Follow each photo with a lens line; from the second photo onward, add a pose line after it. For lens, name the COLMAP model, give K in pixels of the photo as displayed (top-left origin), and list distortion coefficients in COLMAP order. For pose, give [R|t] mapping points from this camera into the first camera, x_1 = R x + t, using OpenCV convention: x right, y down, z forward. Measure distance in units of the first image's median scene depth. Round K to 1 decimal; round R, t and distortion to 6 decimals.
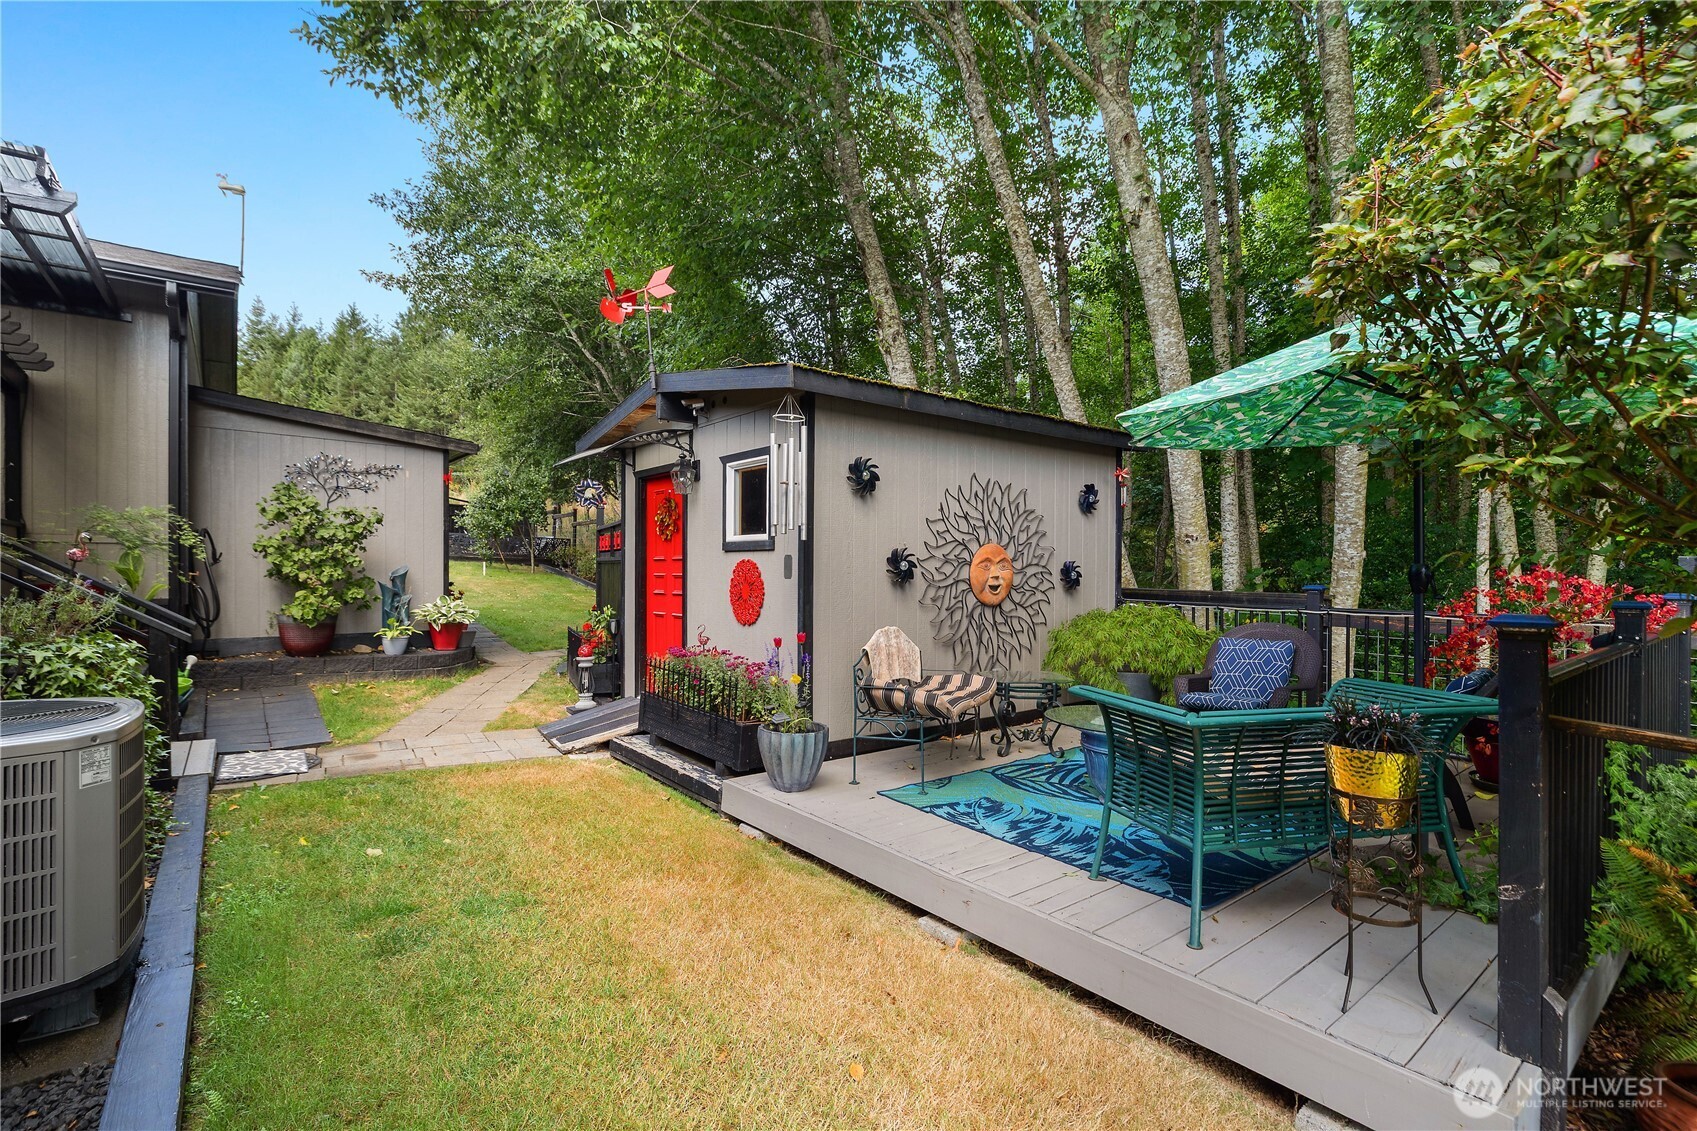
lens RADIAL K [[776.1, 0, 849.4], [0, 776.1, 562.4], [0, 0, 1]] dist [-0.007159, -0.000321]
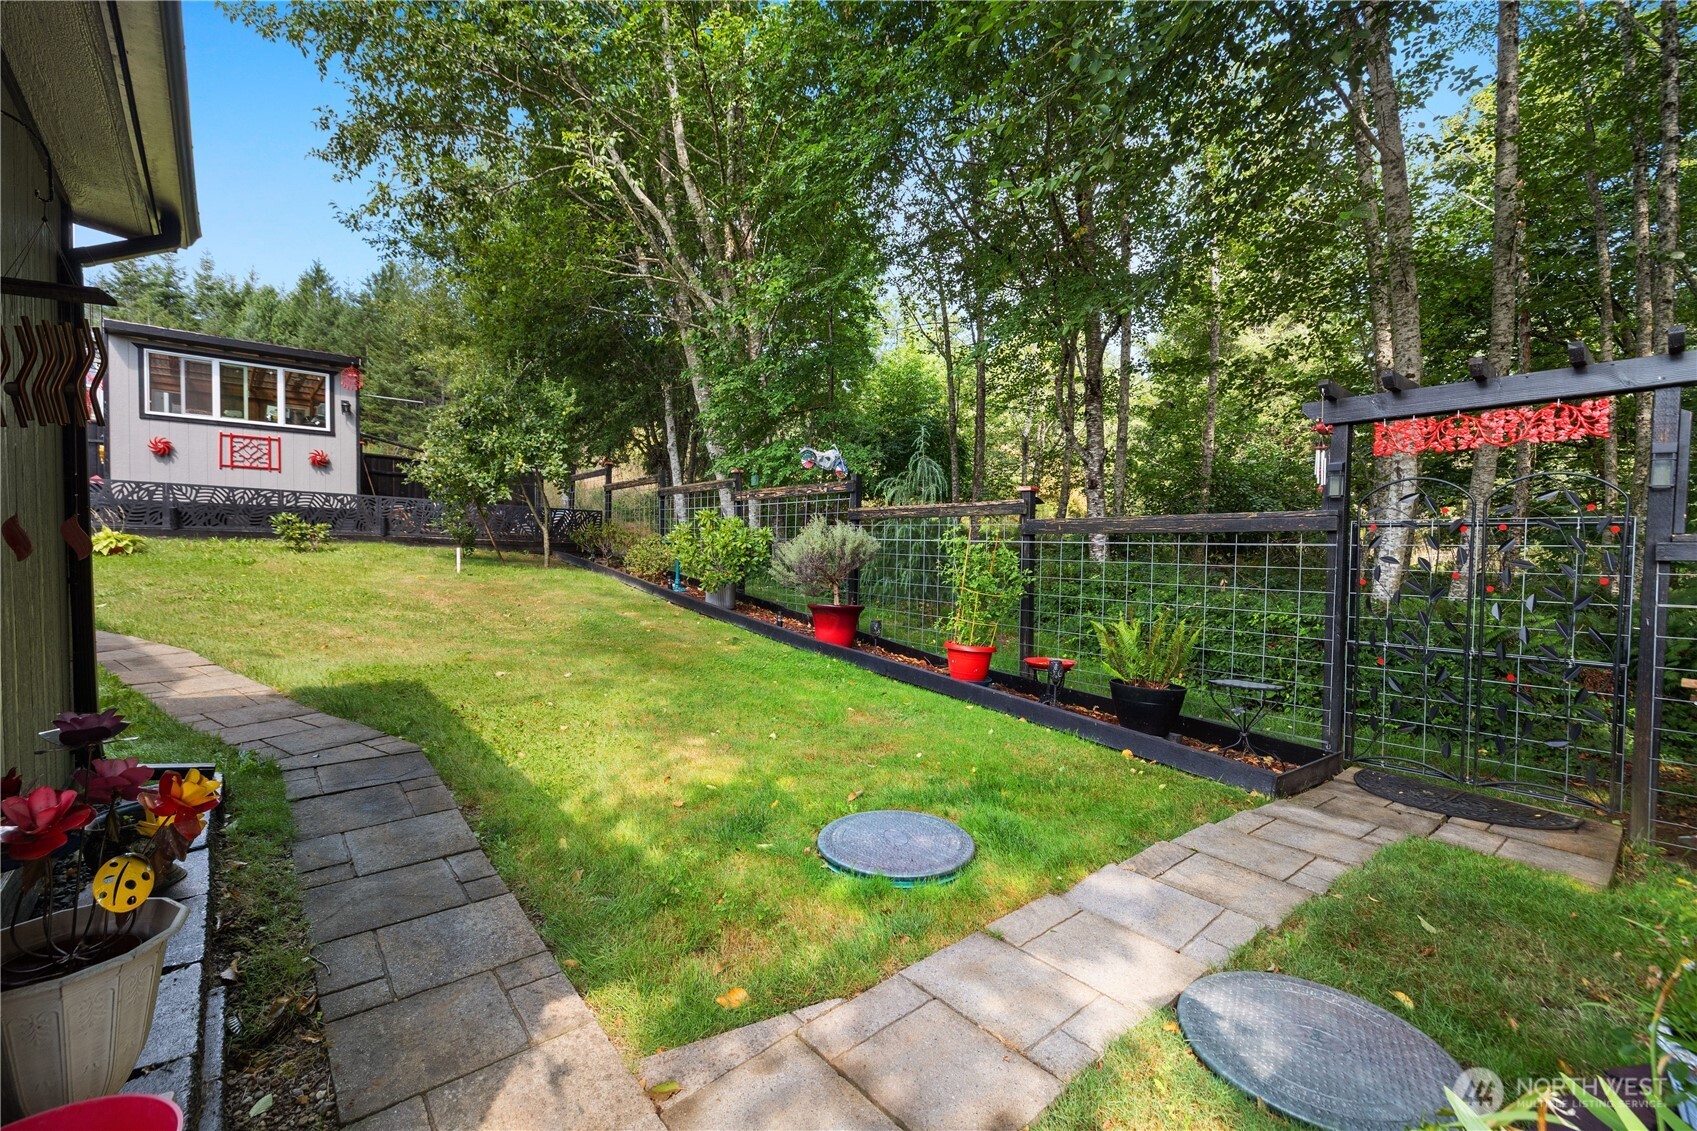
lens RADIAL K [[718.0, 0, 848.2], [0, 718.0, 571.9], [0, 0, 1]] dist [0.003409, 0.000315]
pose [[0.999171, 0.004224, 0.040485, -0.057774], [-0.005489, 0.999498, 0.031190, -0.000178], [-0.040333, -0.031387, 0.998693, 0.128482]]
